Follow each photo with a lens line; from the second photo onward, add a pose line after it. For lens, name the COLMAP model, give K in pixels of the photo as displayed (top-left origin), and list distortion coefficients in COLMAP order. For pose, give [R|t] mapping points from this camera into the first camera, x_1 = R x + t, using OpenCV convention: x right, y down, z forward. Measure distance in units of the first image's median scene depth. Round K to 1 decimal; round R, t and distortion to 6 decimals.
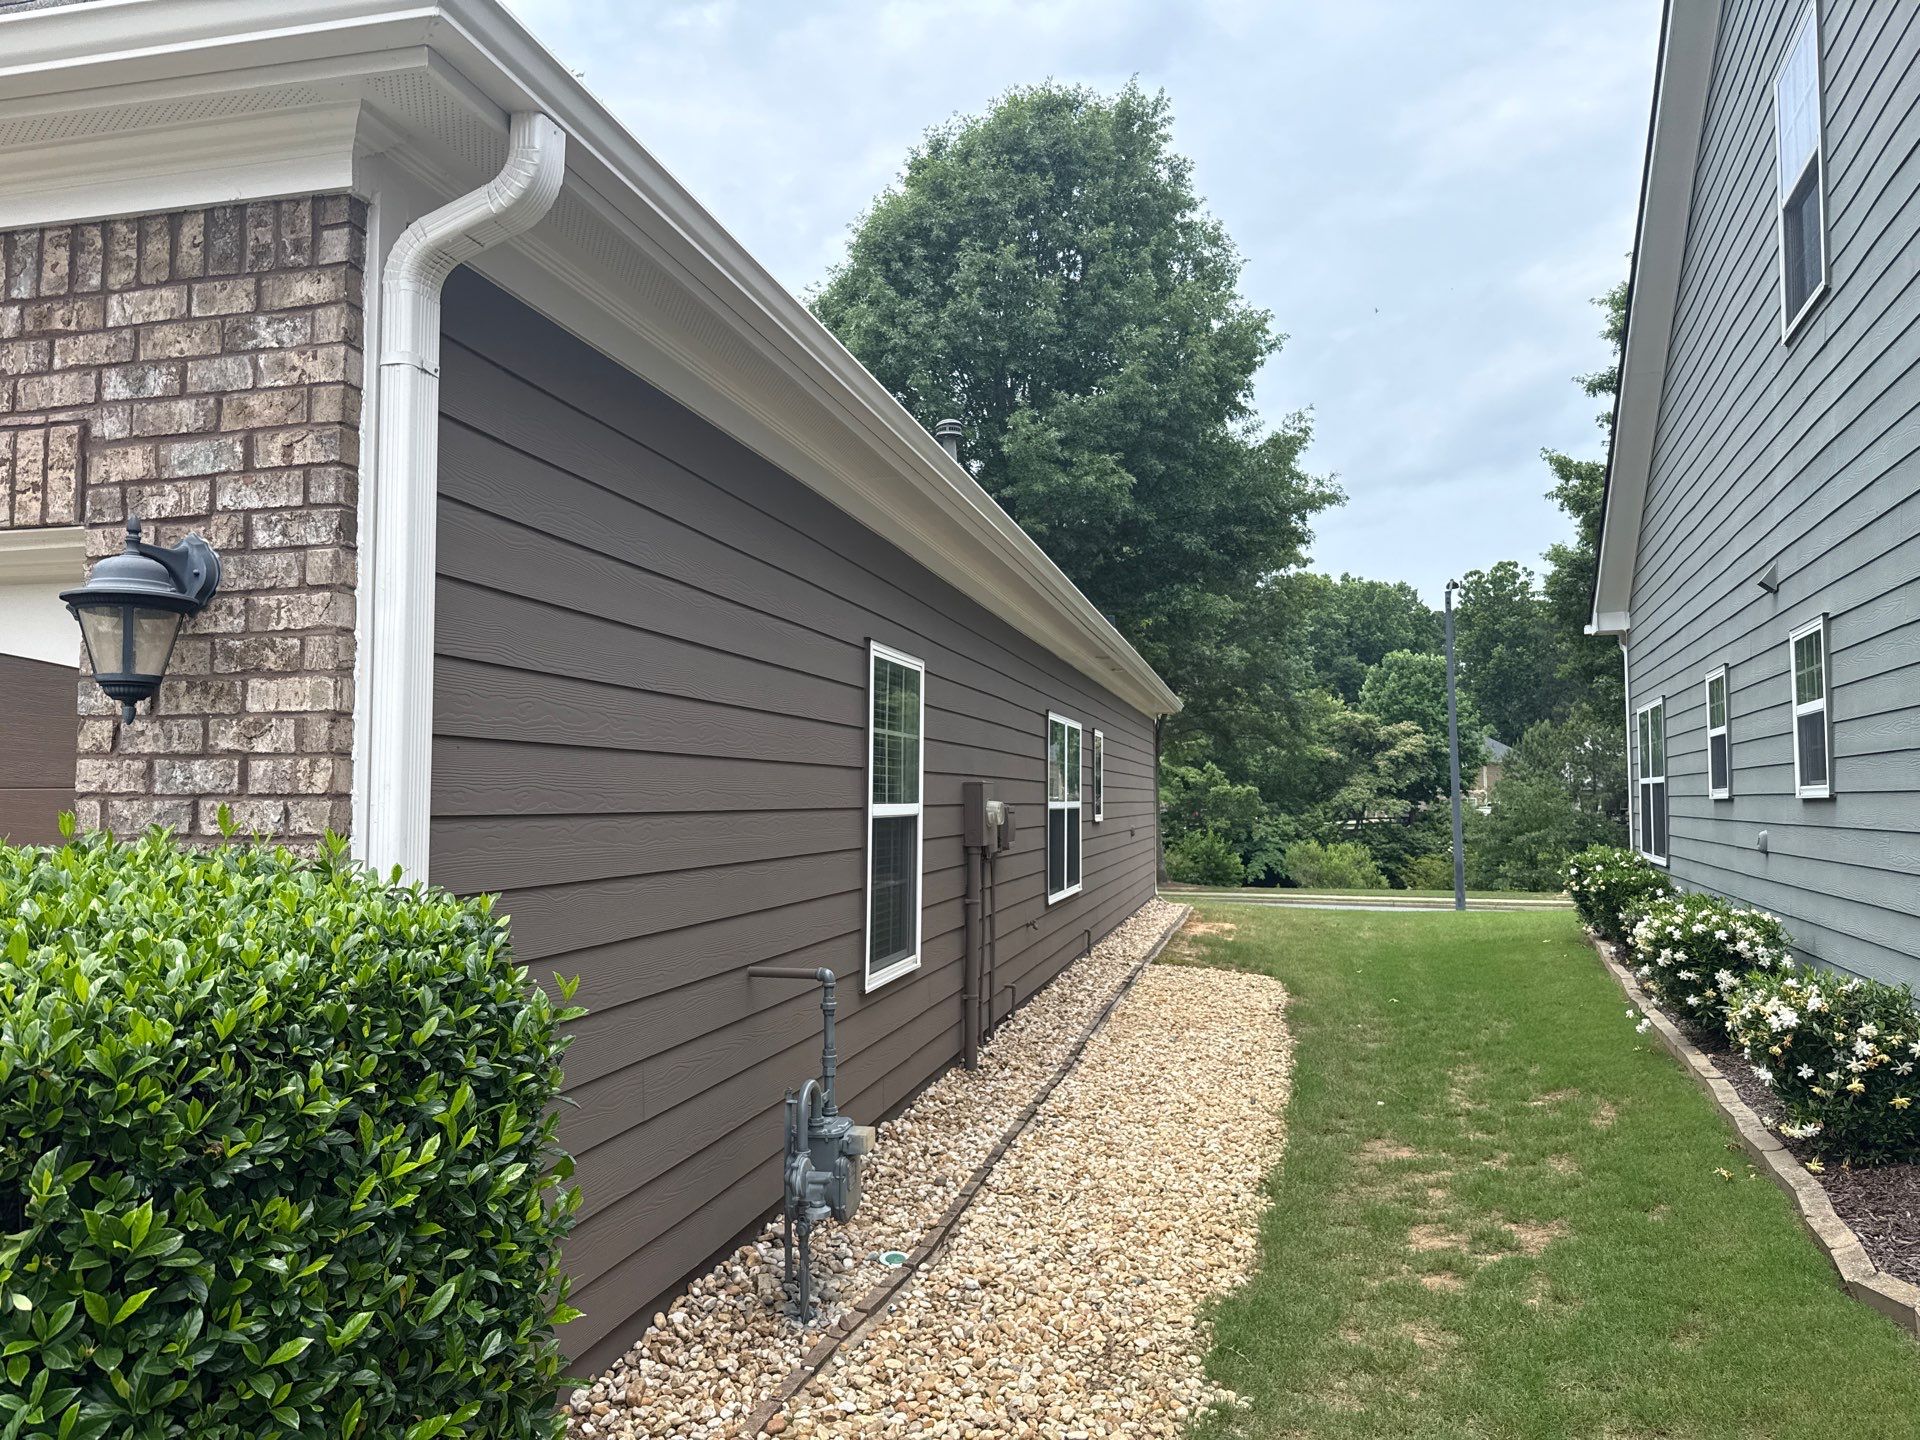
lens RADIAL K [[1341.2, 0, 960.0], [0, 1341.2, 720.0], [0, 0, 1]] dist [0.106715, -0.102207]
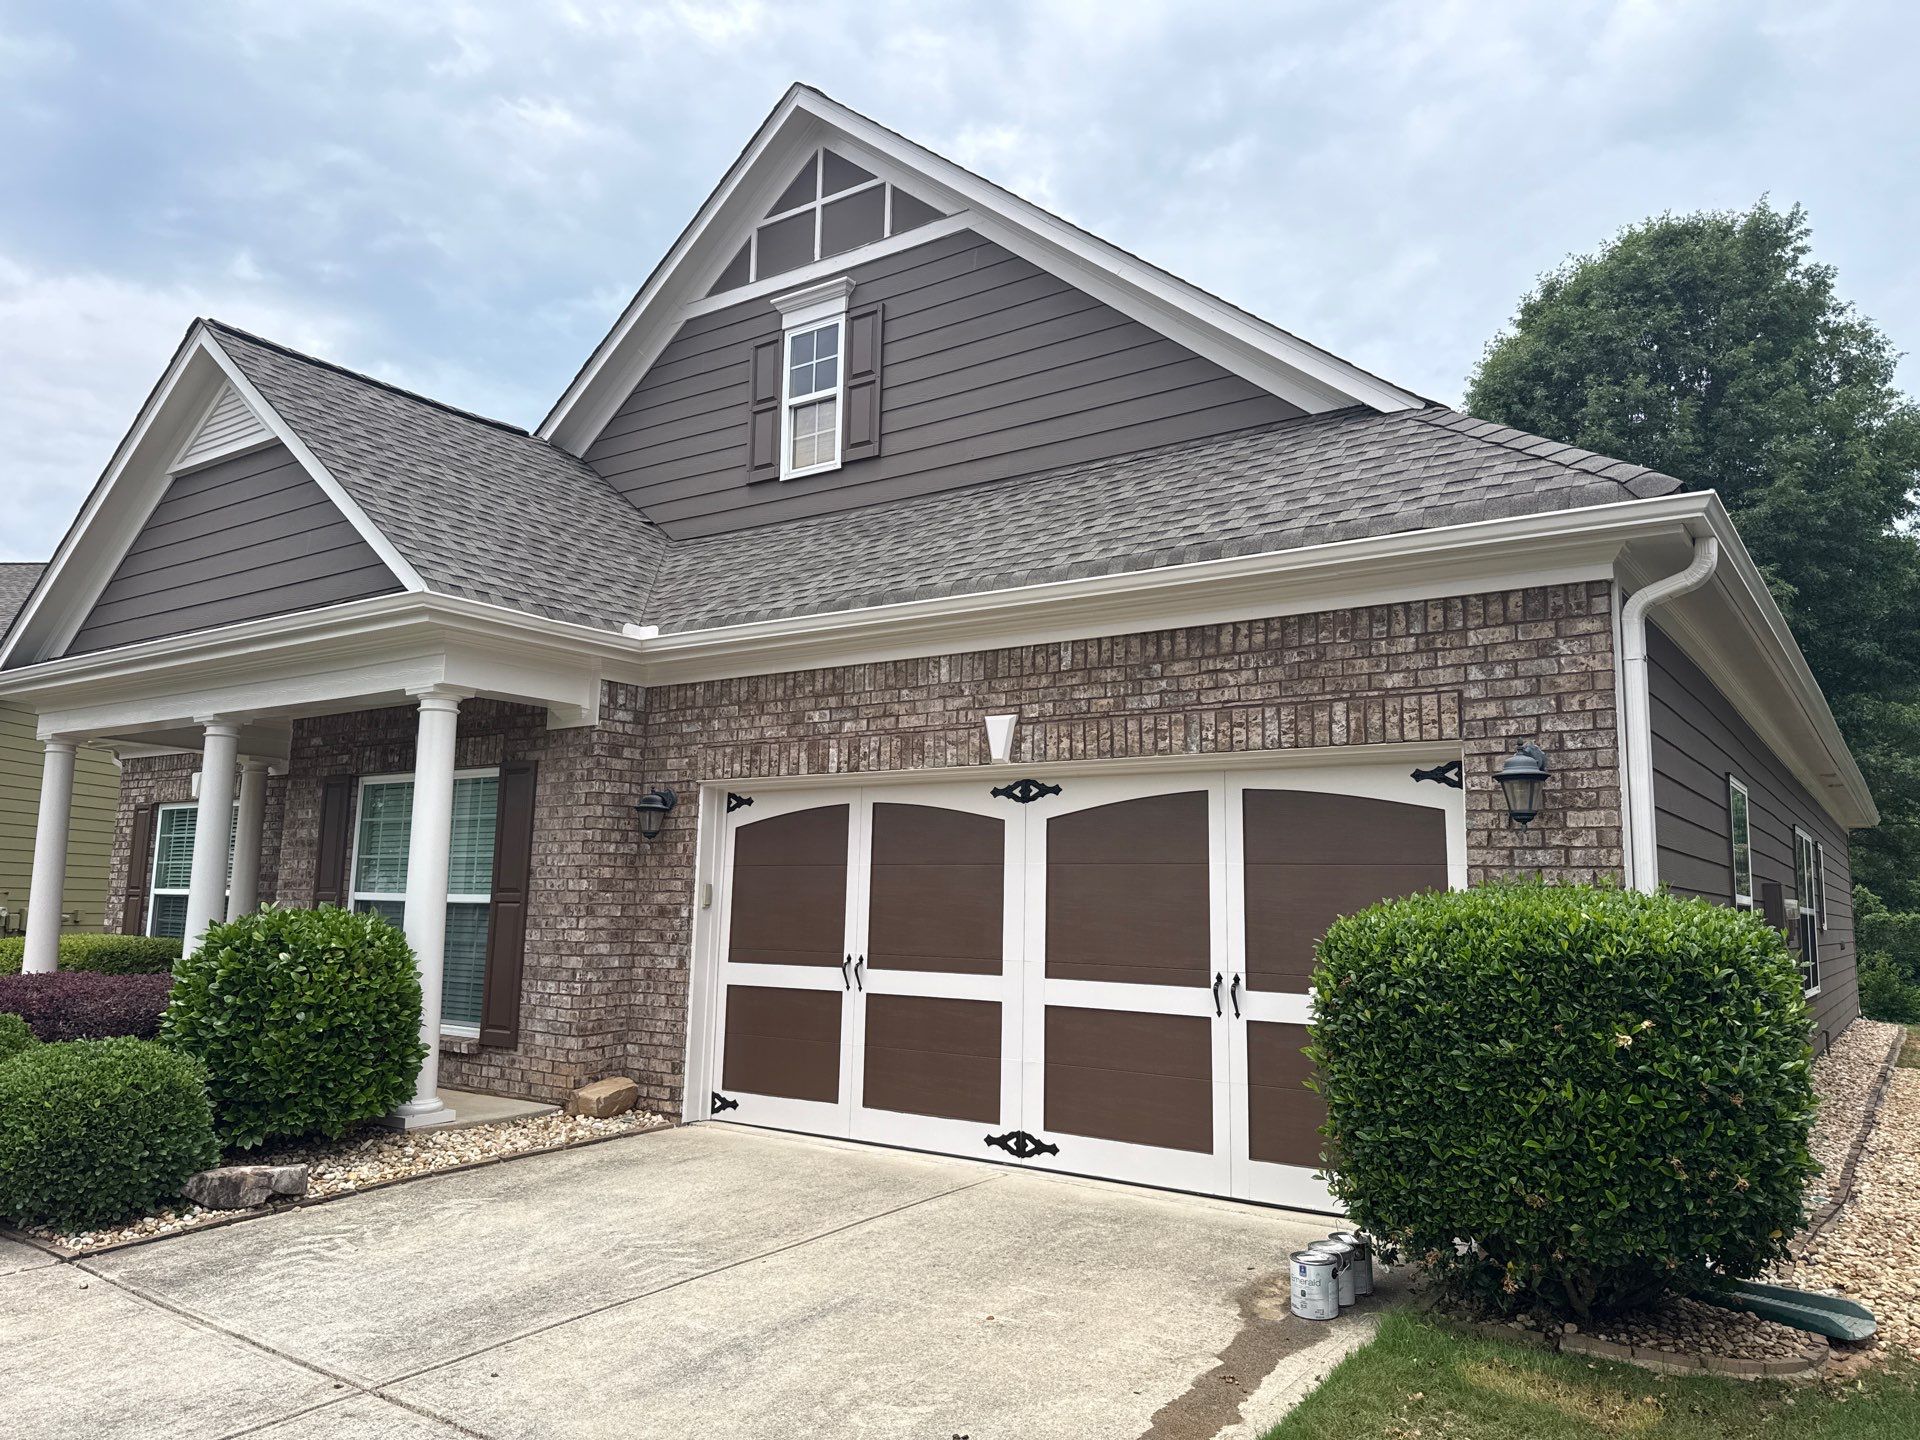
lens RADIAL K [[1341.2, 0, 960.0], [0, 1341.2, 720.0], [0, 0, 1]] dist [0.106715, -0.102207]
pose [[0.930330, -0.030502, -0.365452, -0.589225], [0.000546, 0.996649, -0.081793, 0.000924], [0.366723, 0.075895, 0.927229, -1.241746]]
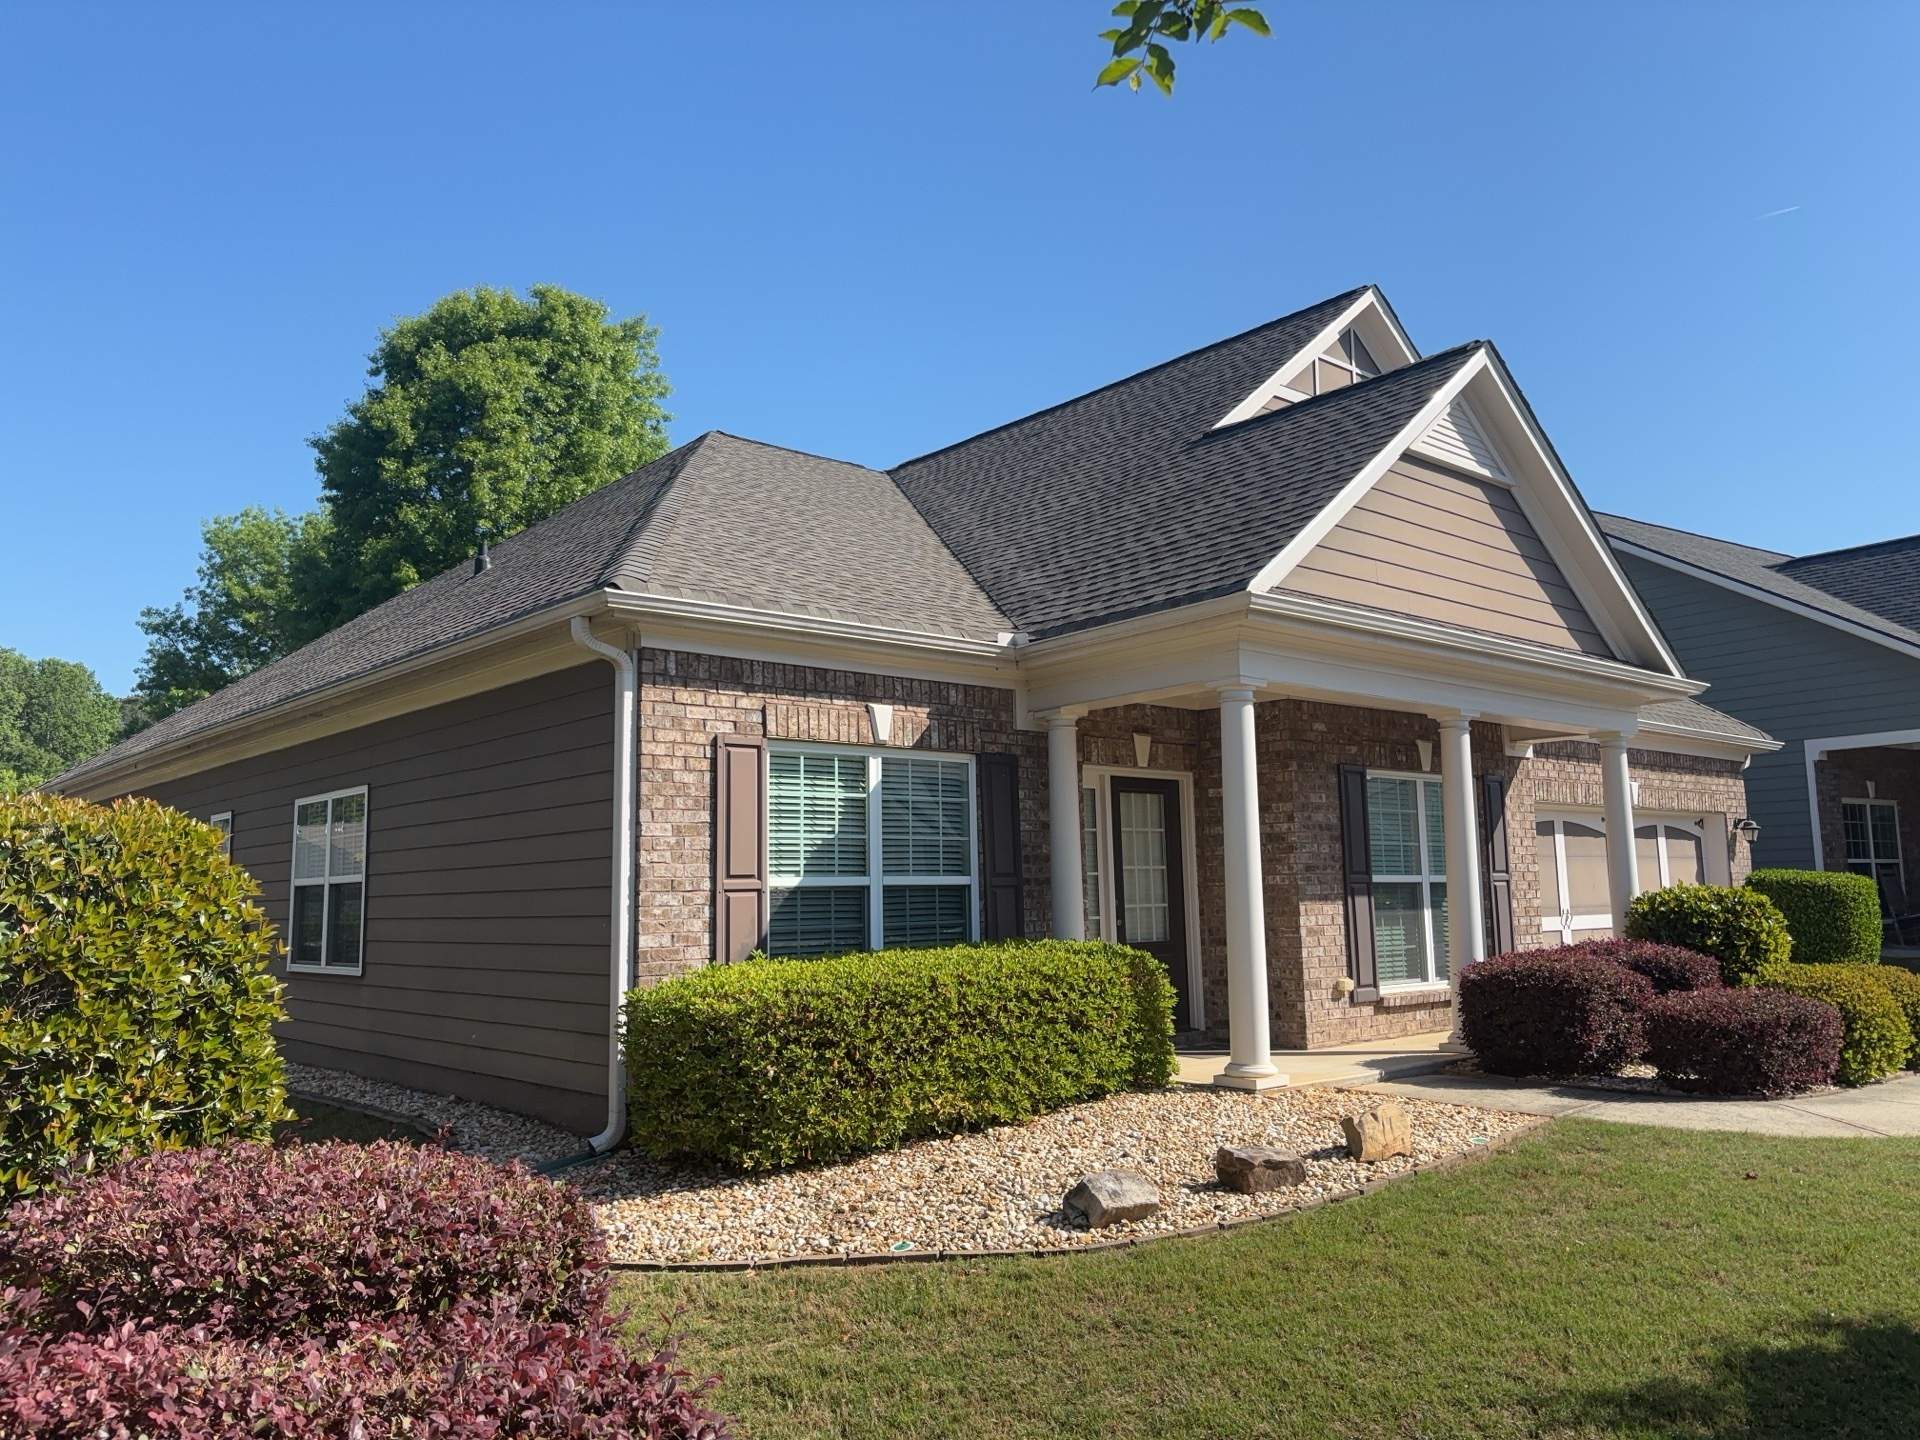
lens RADIAL K [[1416.4, 0, 967.0], [0, 1416.4, 718.0], [0, 0, 1]] dist [0.064832, -0.079657]
pose [[0.566812, 0.093628, 0.818509, -7.468535], [-0.032756, 0.995297, -0.091167, 0.120105], [-0.823196, 0.024864, 0.567213, 0.179547]]
